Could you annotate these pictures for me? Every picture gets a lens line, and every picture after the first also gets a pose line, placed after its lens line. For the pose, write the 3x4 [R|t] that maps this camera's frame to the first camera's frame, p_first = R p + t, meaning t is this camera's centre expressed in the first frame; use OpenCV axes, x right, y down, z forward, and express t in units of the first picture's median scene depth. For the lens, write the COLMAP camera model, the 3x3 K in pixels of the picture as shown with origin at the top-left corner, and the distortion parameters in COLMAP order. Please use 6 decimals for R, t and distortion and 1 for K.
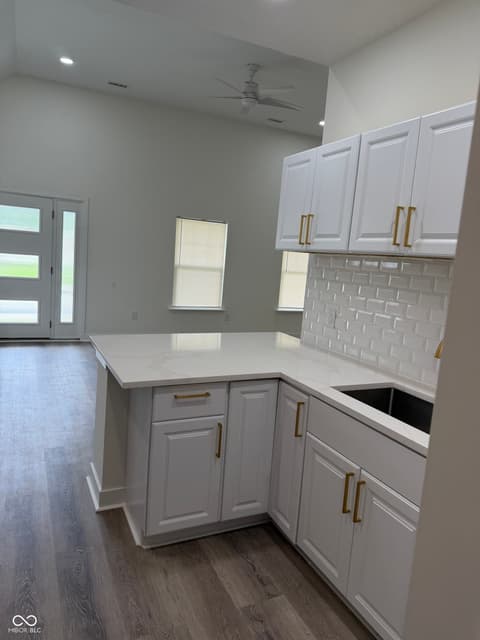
lens RADIAL K [[459.4, 0, 241.9], [0, 459.4, 322.3], [0, 0, 1]] dist [0.024471, -0.028948]
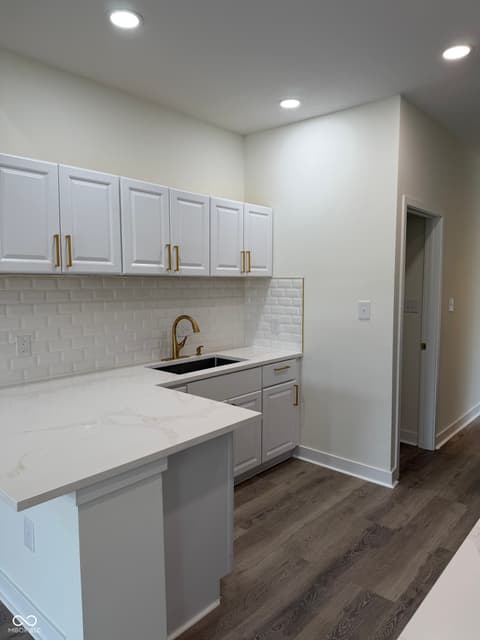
lens RADIAL K [[459.4, 0, 239.9], [0, 459.4, 321.1], [0, 0, 1]] dist [0.024471, -0.028948]
pose [[-0.400634, -0.149454, 0.903967, -1.014414], [0.106247, 0.972373, 0.207852, -0.258912], [-0.910057, 0.179317, -0.373687, 1.232831]]
